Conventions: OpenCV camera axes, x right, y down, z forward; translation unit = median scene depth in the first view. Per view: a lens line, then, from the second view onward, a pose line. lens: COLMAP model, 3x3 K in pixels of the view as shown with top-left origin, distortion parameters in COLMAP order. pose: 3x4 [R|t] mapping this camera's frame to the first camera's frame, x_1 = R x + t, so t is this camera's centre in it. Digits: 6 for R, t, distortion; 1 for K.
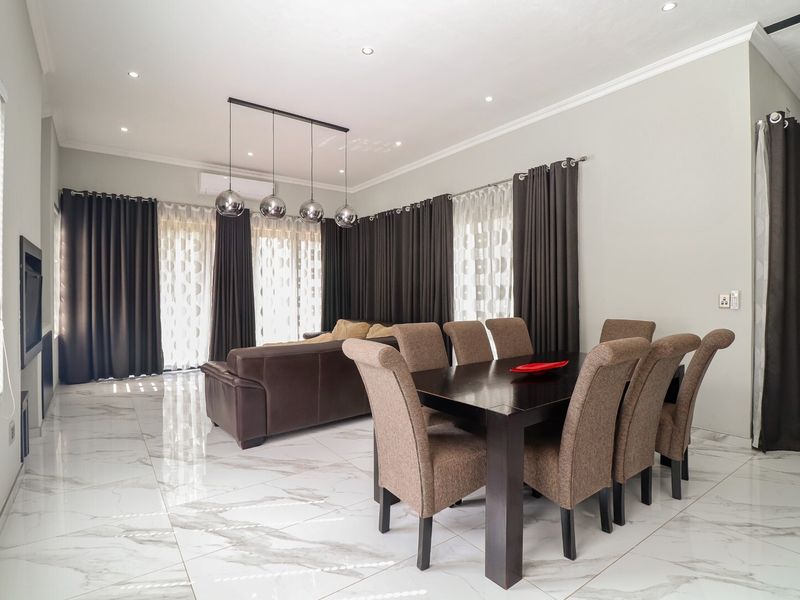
lens RADIAL K [[418.3, 0, 401.8], [0, 418.3, 295.5], [0, 0, 1]] dist [0.000569, -0.013189]
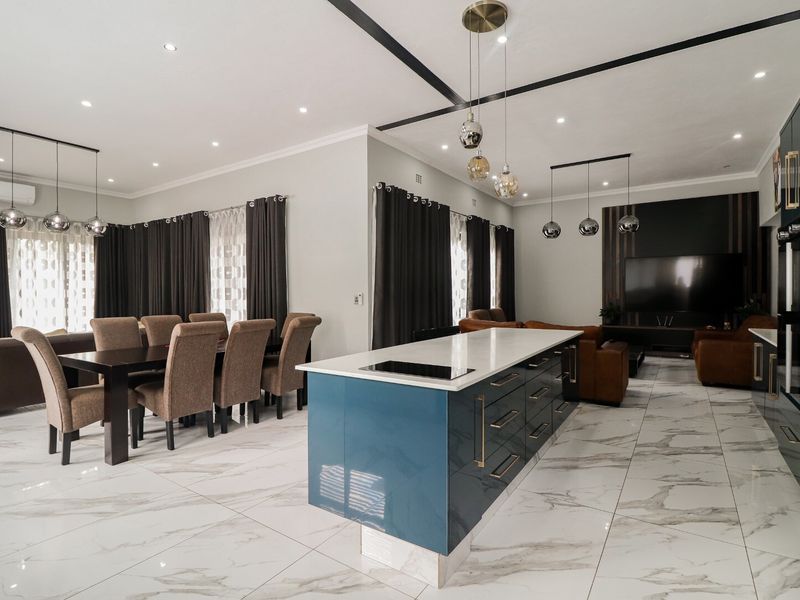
lens RADIAL K [[418.3, 0, 401.8], [0, 418.3, 295.5], [0, 0, 1]] dist [0.000569, -0.013189]
pose [[0.940658, -0.004423, 0.339328, 0.224299], [0.003859, 0.999990, 0.002336, -0.002630], [-0.339335, -0.000887, 0.940665, -0.294732]]
